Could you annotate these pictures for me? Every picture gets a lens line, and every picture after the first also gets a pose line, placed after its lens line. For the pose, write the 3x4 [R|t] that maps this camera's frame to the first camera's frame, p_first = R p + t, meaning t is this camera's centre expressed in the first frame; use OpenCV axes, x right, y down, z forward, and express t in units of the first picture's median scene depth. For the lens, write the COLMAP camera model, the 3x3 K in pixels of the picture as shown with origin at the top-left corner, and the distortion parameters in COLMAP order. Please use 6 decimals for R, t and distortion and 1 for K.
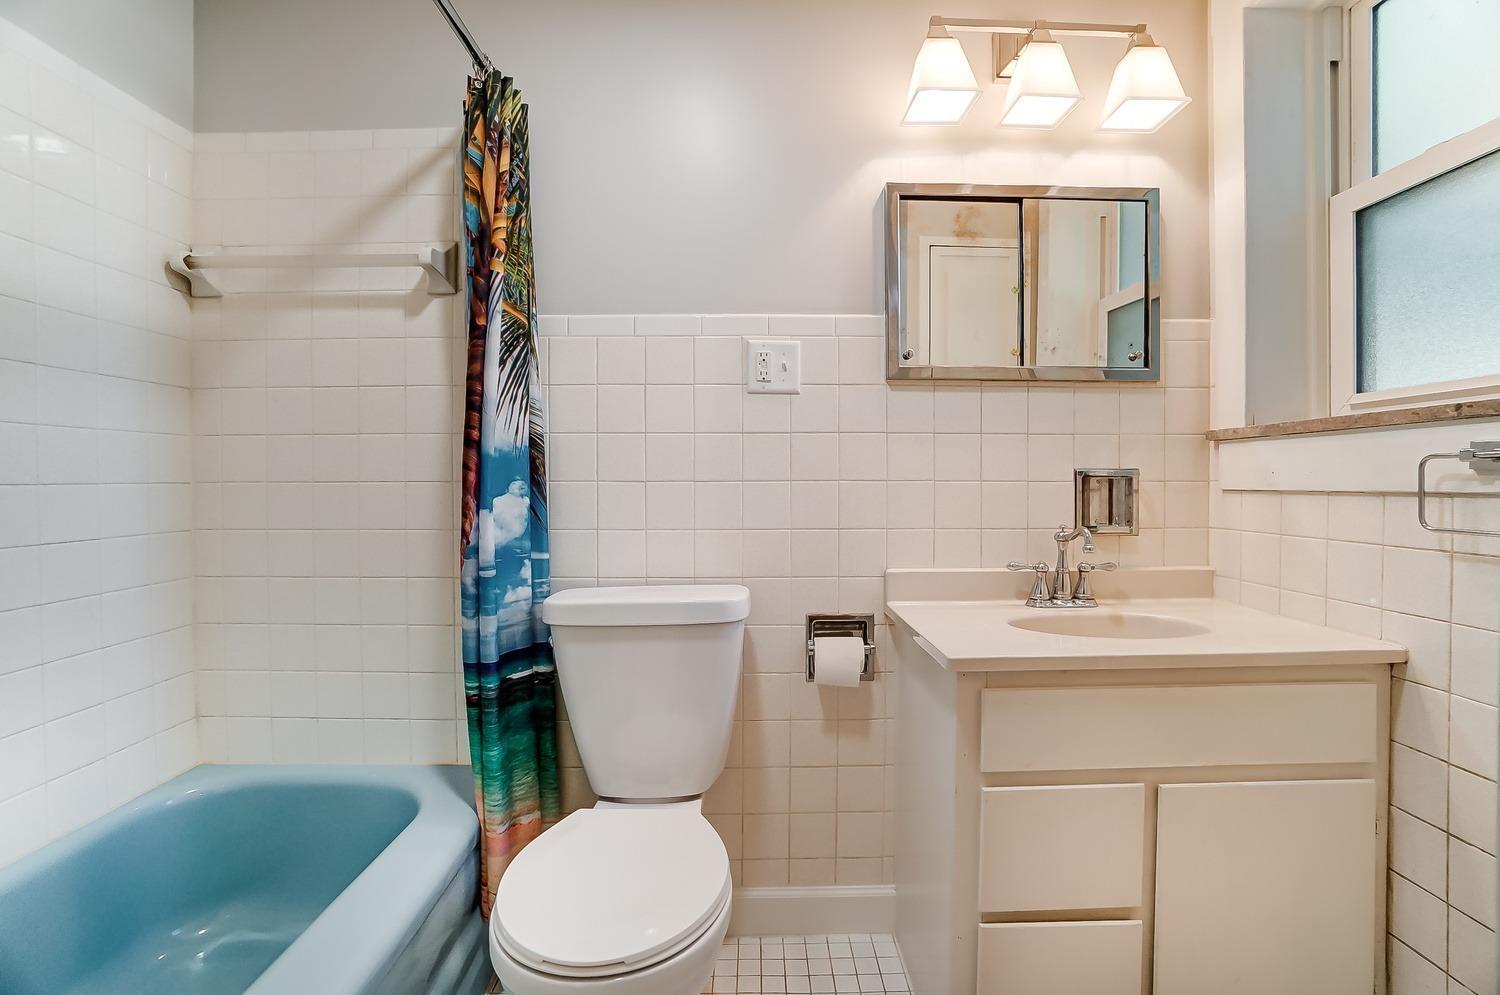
lens RADIAL K [[667.1, 0, 750.0], [0, 667.1, 497.5], [0, 0, 1]] dist [-0.031180, 0.000468]
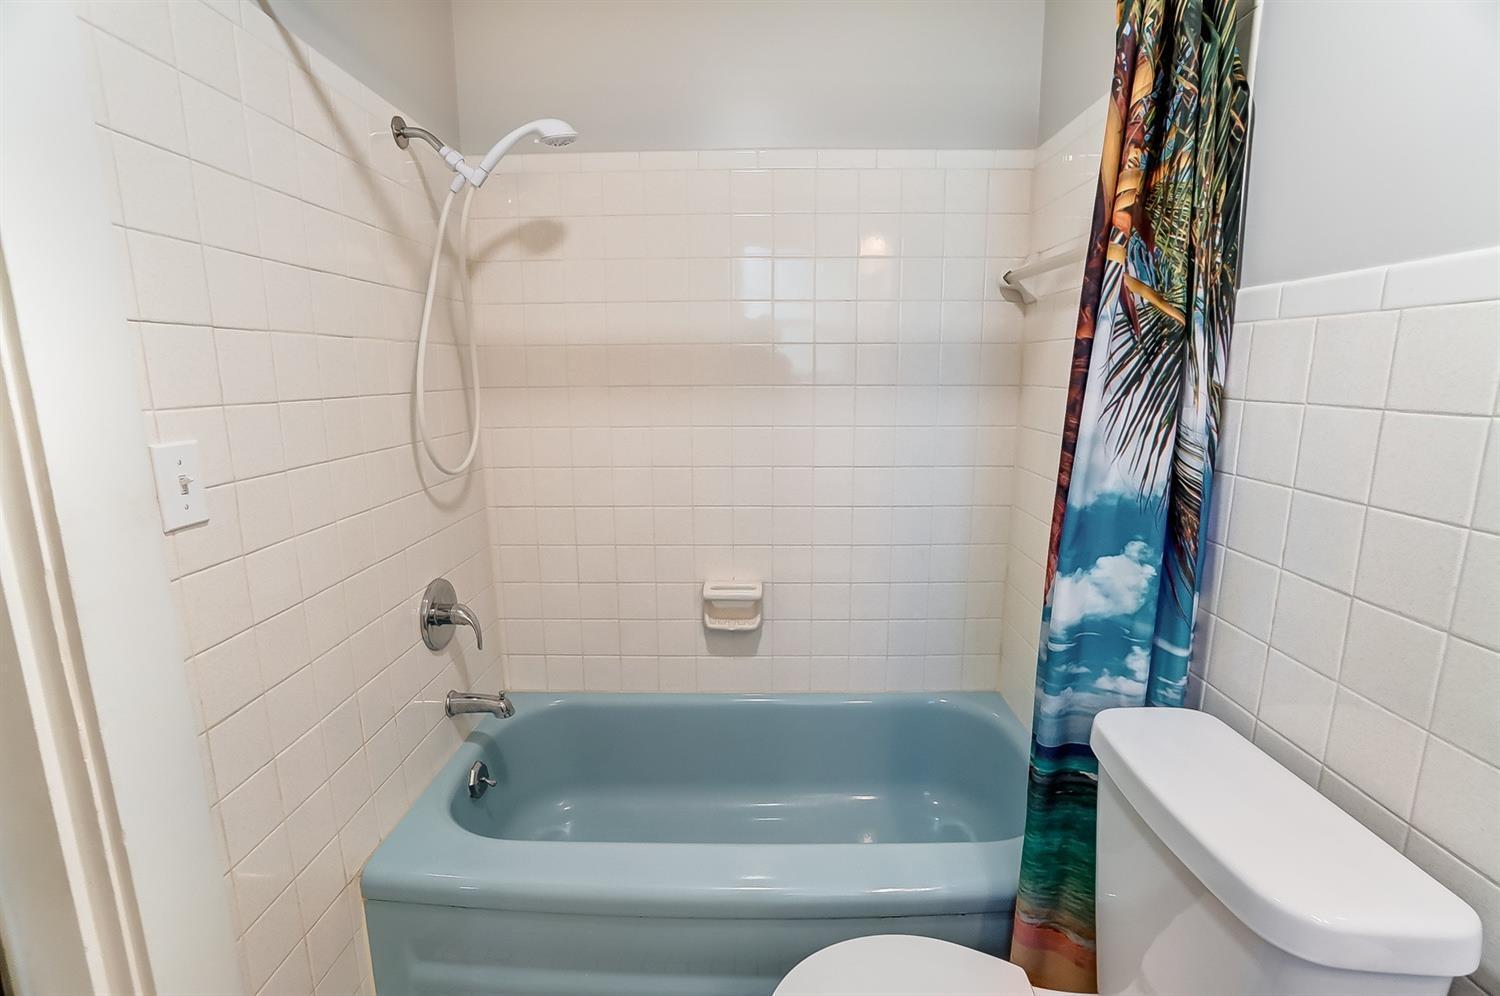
lens RADIAL K [[667.1, 0, 750.0], [0, 667.1, 498.0], [0, 0, 1]] dist [-0.031180, 0.000468]
pose [[-0.027733, 0.195232, -0.980365, 0.366791], [-0.014090, 0.980568, 0.195671, -0.208765], [0.999516, 0.019240, -0.024443, 0.591809]]
